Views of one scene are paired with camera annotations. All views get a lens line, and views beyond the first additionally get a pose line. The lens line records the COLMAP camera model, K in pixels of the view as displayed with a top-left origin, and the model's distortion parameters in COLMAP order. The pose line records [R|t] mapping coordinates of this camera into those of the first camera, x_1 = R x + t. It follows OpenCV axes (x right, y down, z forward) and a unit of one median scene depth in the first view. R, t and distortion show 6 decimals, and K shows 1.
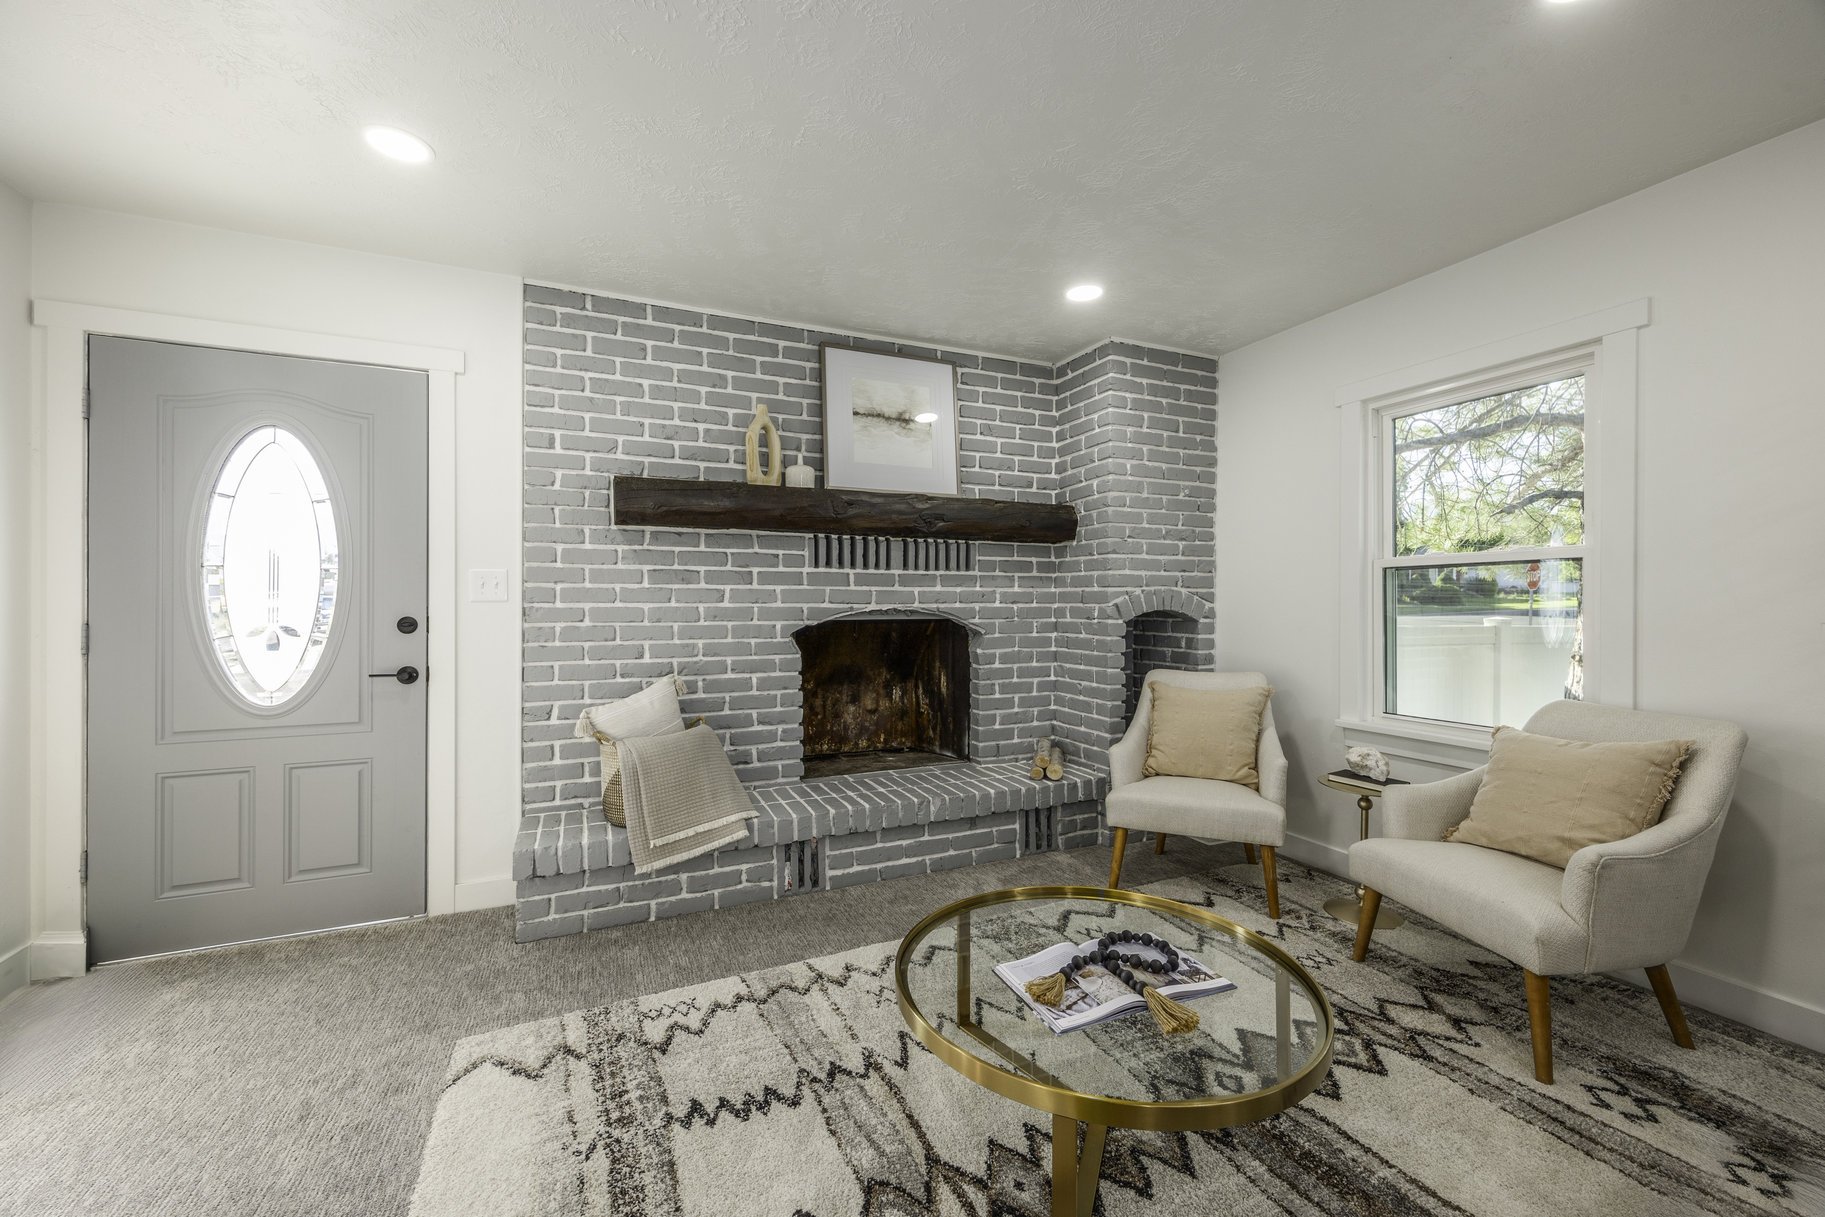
lens RADIAL K [[702.3, 0, 898.8], [0, 702.3, 603.2], [0, 0, 1]] dist [0.004092, 0.000008]
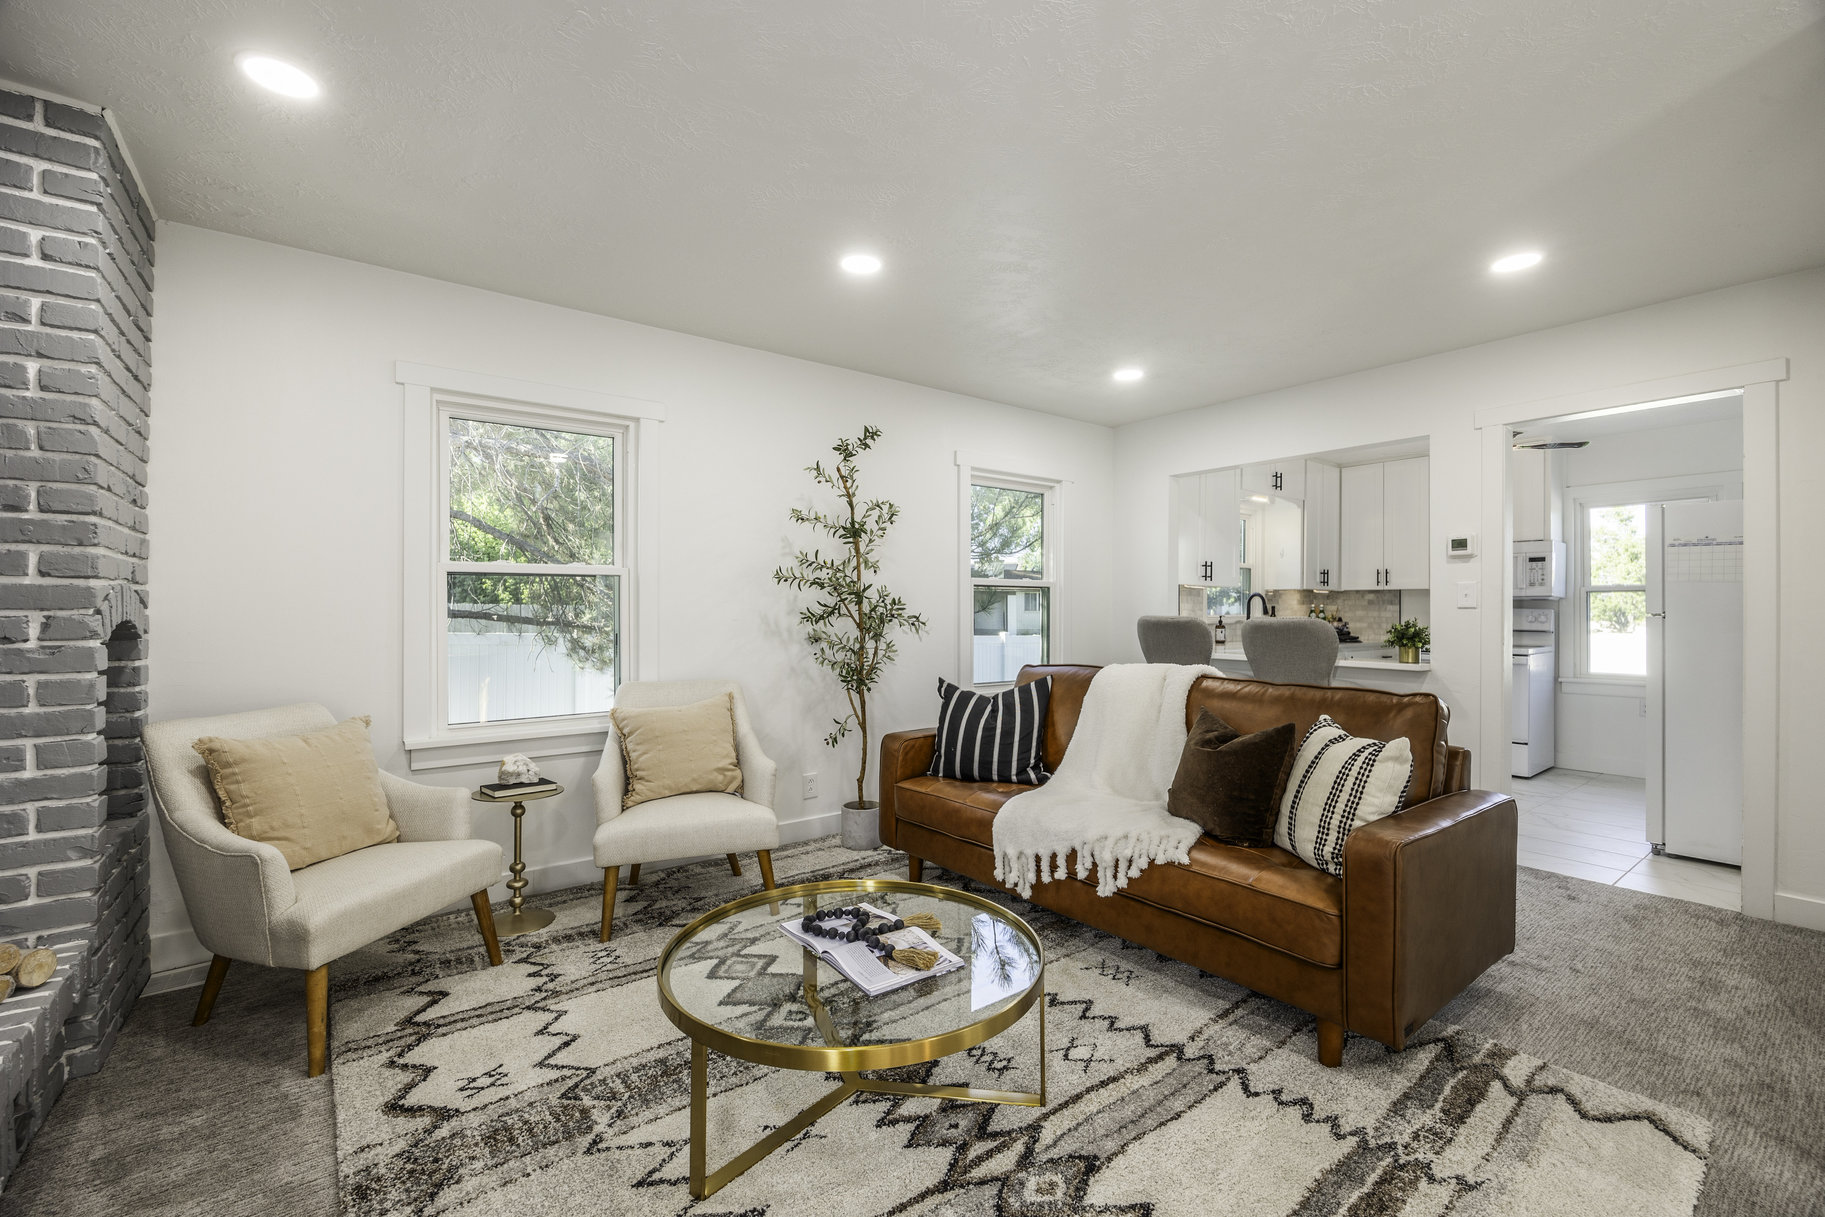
lens RADIAL K [[784.3, 0, 915.2], [0, 784.3, 608.1], [0, 0, 1]] dist [-0.011028, -0.000441]
pose [[-0.243904, 0.001910, 0.969797, -0.479124], [-0.000545, 0.999998, -0.002106, 0.000124], [-0.969799, -0.001042, -0.243902, 0.636430]]
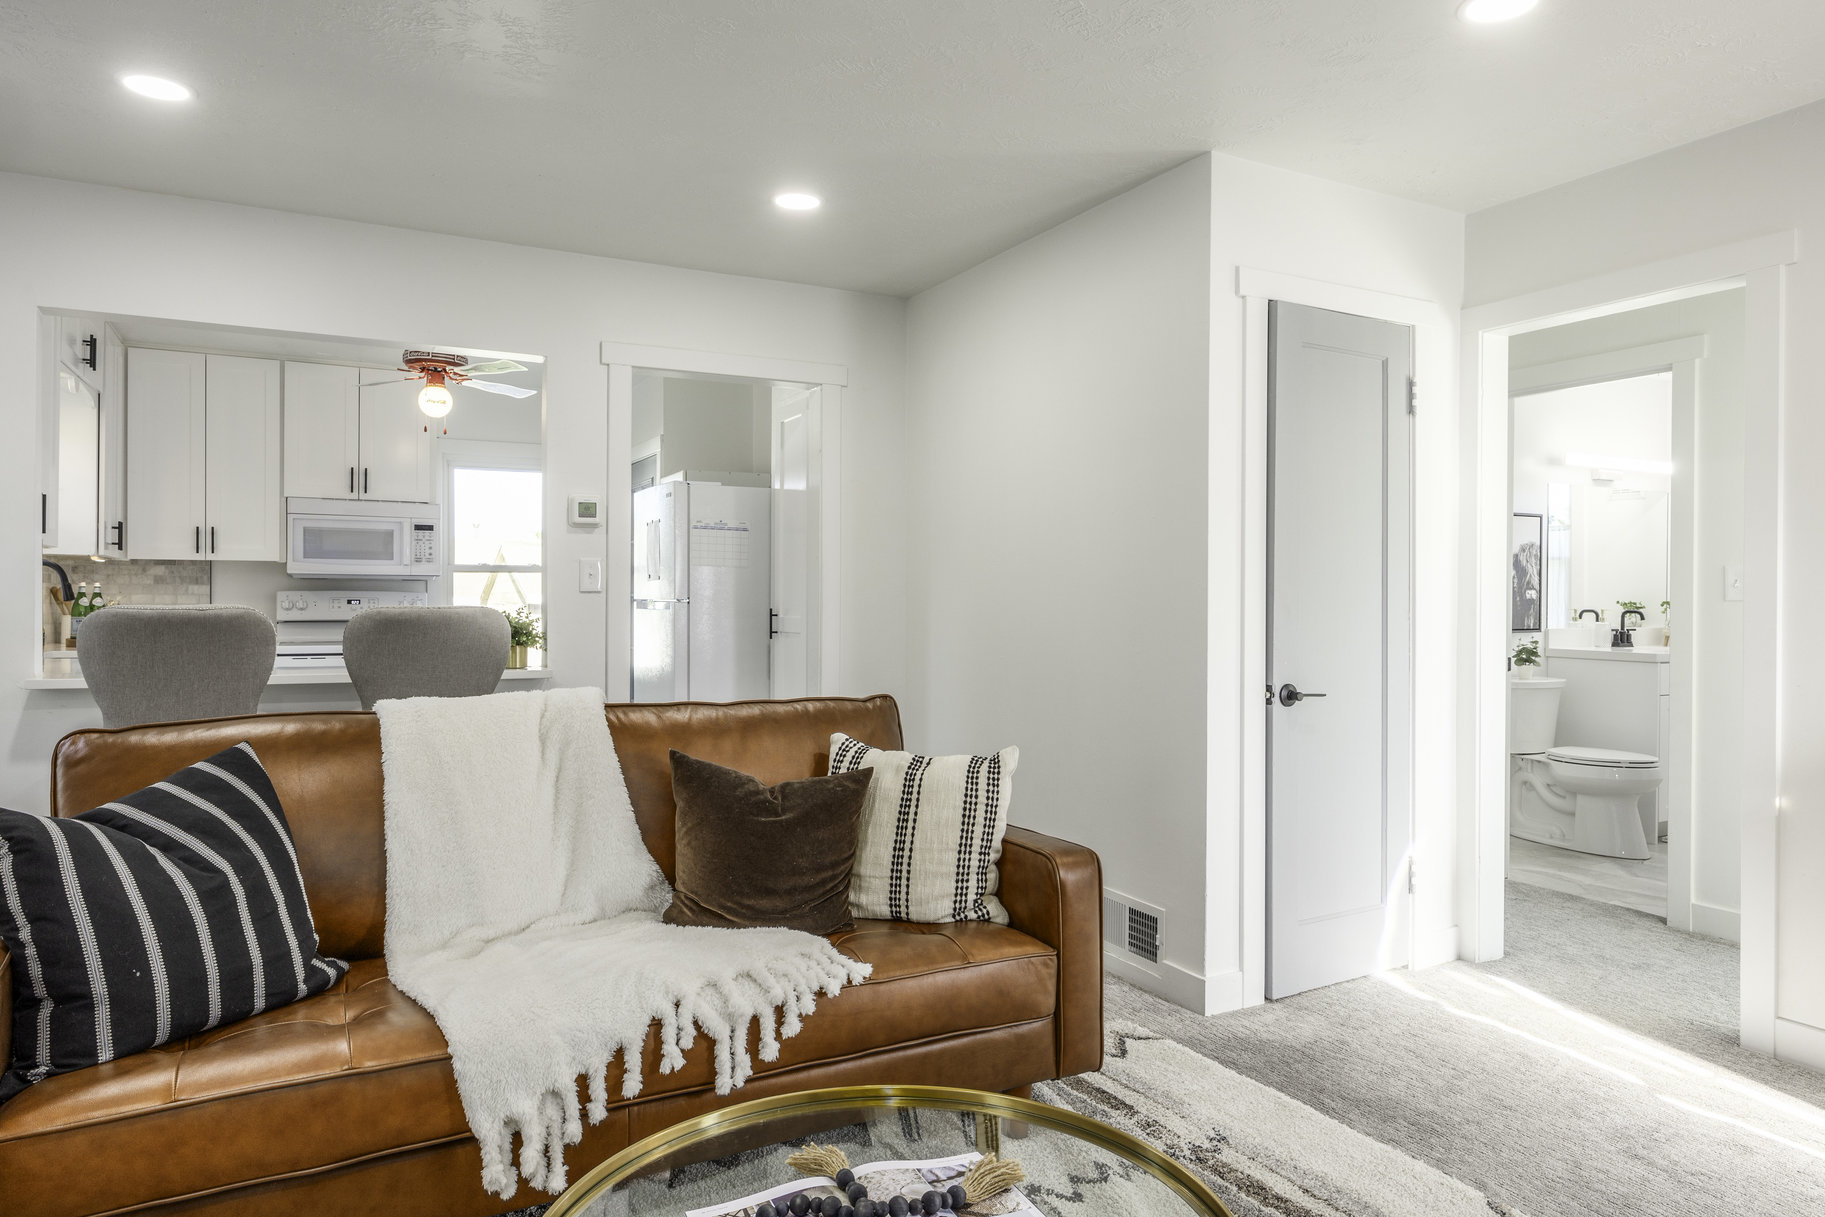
lens RADIAL K [[1175.0, 0, 929.7], [0, 1175.0, 609.5], [0, 0, 1]] dist [-0.005763, -0.000499]
pose [[-0.995872, -0.003760, -0.090693, 0.213501], [-0.004905, 0.999911, 0.012404, -0.002132], [0.090639, 0.012797, -0.995802, 0.959214]]
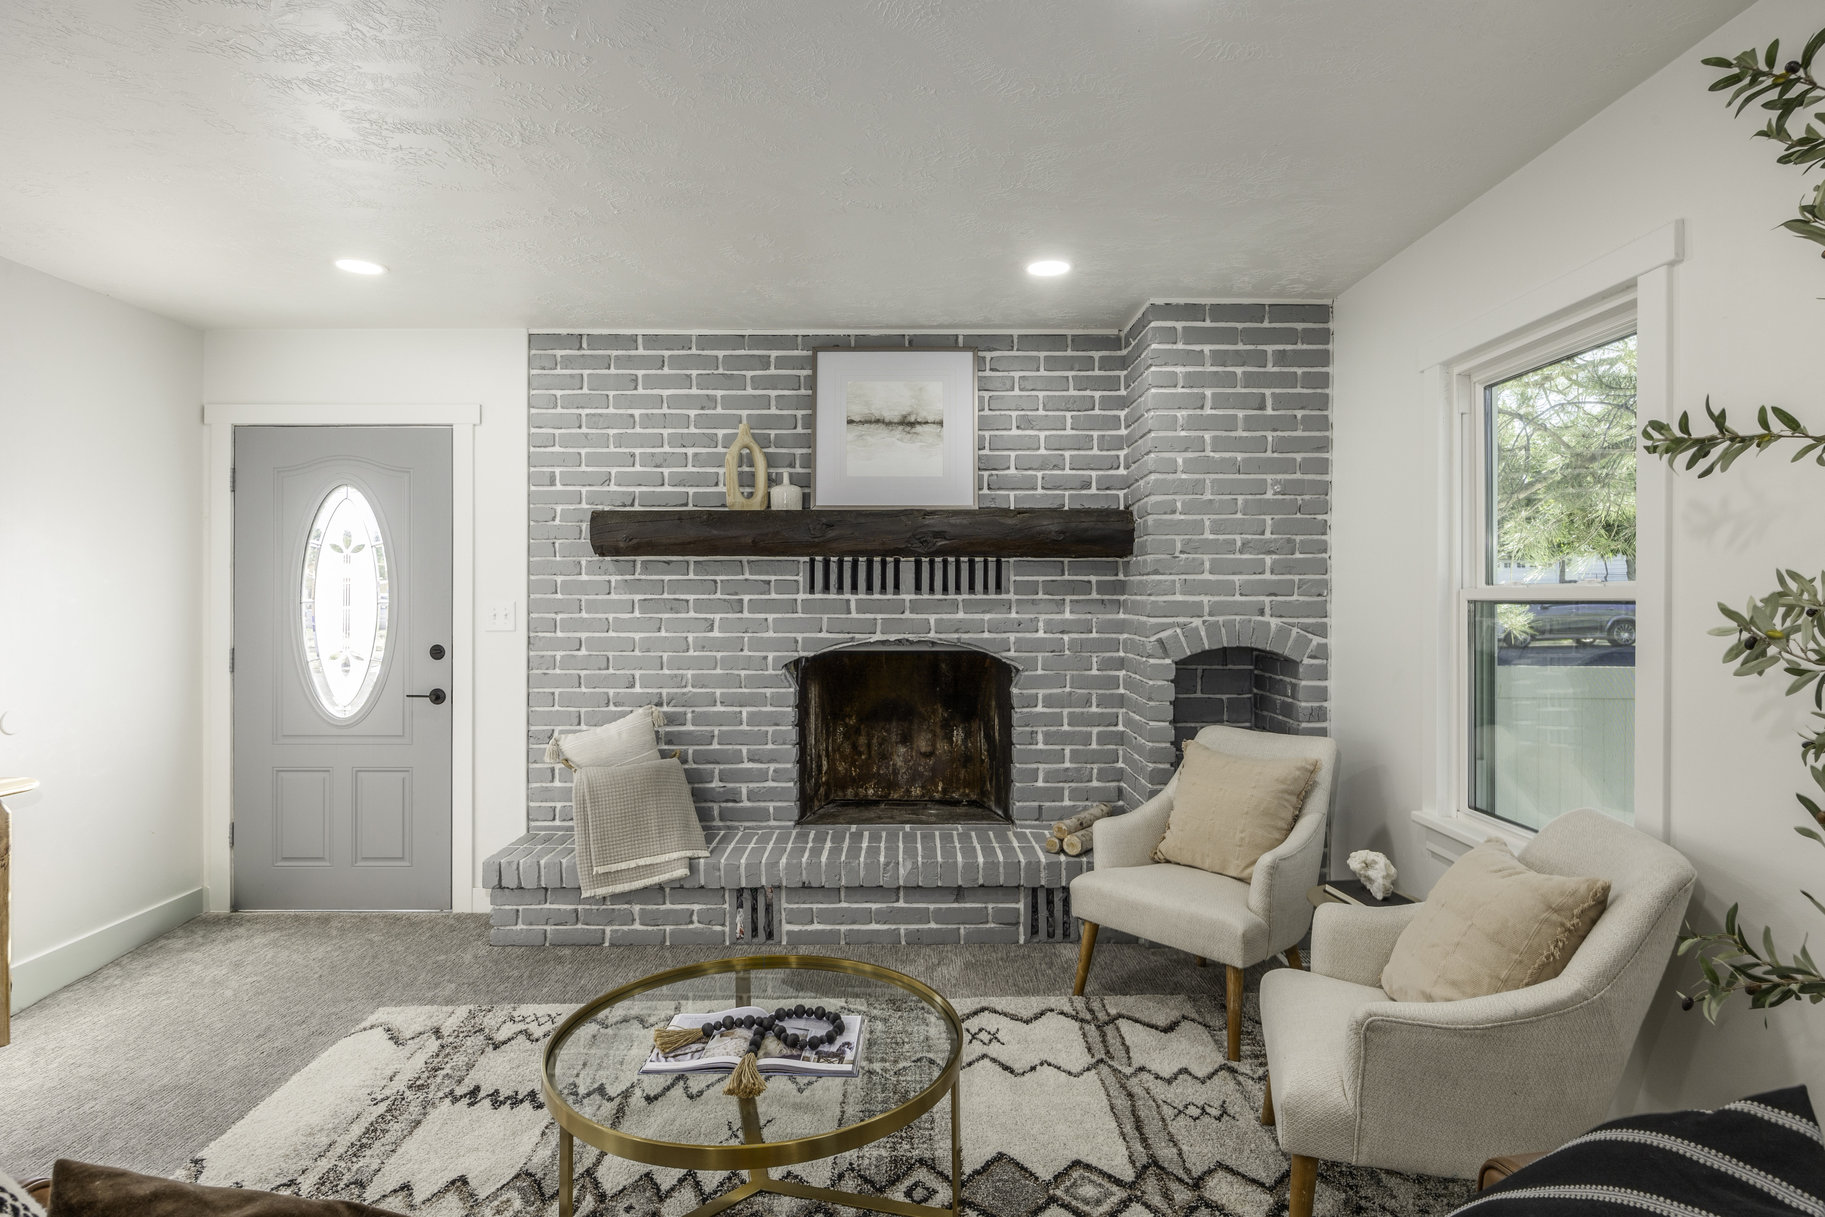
lens RADIAL K [[920.6, 0, 896.3], [0, 920.6, 595.3], [0, 0, 1]] dist [-0.006776, -0.002355]
pose [[0.920812, -0.000450, -0.390006, 0.512278], [-0.000637, 0.999996, -0.002659, -0.052055], [0.390006, 0.002697, 0.920808, -0.064837]]
